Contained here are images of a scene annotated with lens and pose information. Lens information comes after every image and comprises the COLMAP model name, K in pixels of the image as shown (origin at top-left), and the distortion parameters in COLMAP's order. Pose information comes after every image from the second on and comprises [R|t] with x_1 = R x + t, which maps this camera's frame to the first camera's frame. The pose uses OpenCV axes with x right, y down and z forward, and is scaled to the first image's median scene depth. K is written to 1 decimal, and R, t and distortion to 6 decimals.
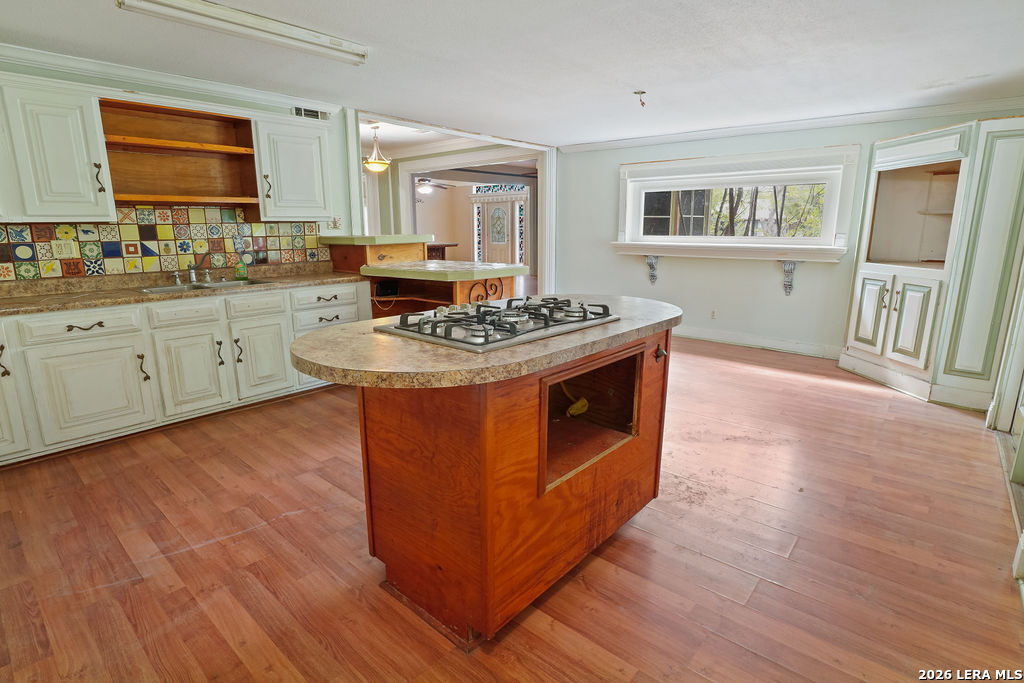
lens RADIAL K [[503.7, 0, 516.9], [0, 503.7, 339.6], [0, 0, 1]] dist [-0.034482, 0.007189]
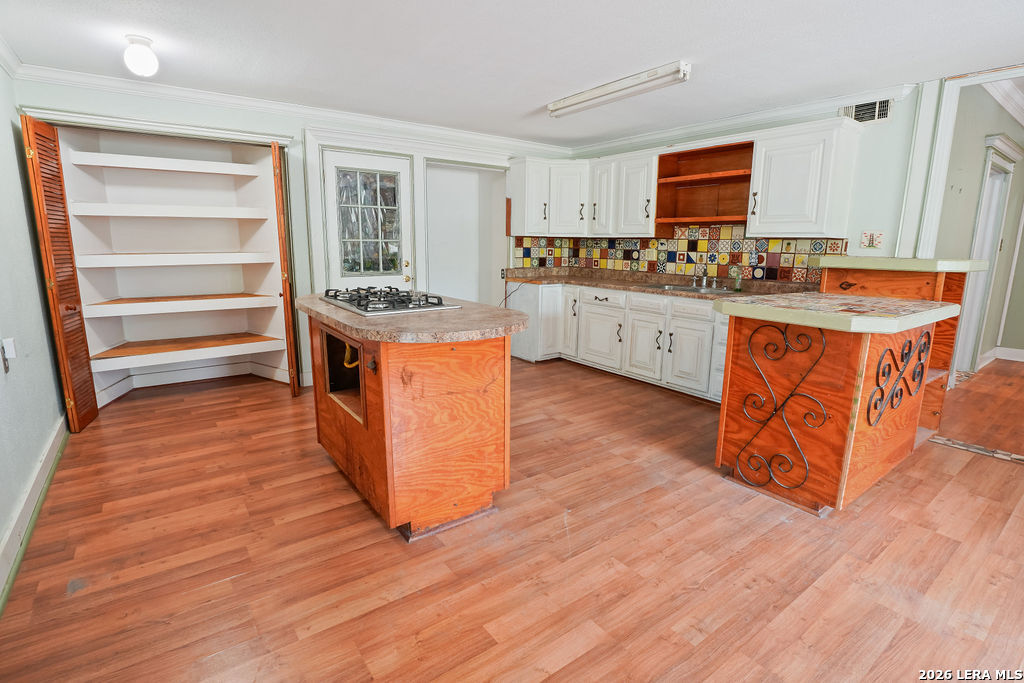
lens RADIAL K [[503.7, 0, 521.0], [0, 503.7, 341.2], [0, 0, 1]] dist [-0.034482, 0.007189]
pose [[-0.208668, 0.188096, -0.959728, 0.708187], [-0.226519, 0.945349, 0.234529, -0.190398], [0.951392, 0.266335, -0.154657, 0.861801]]
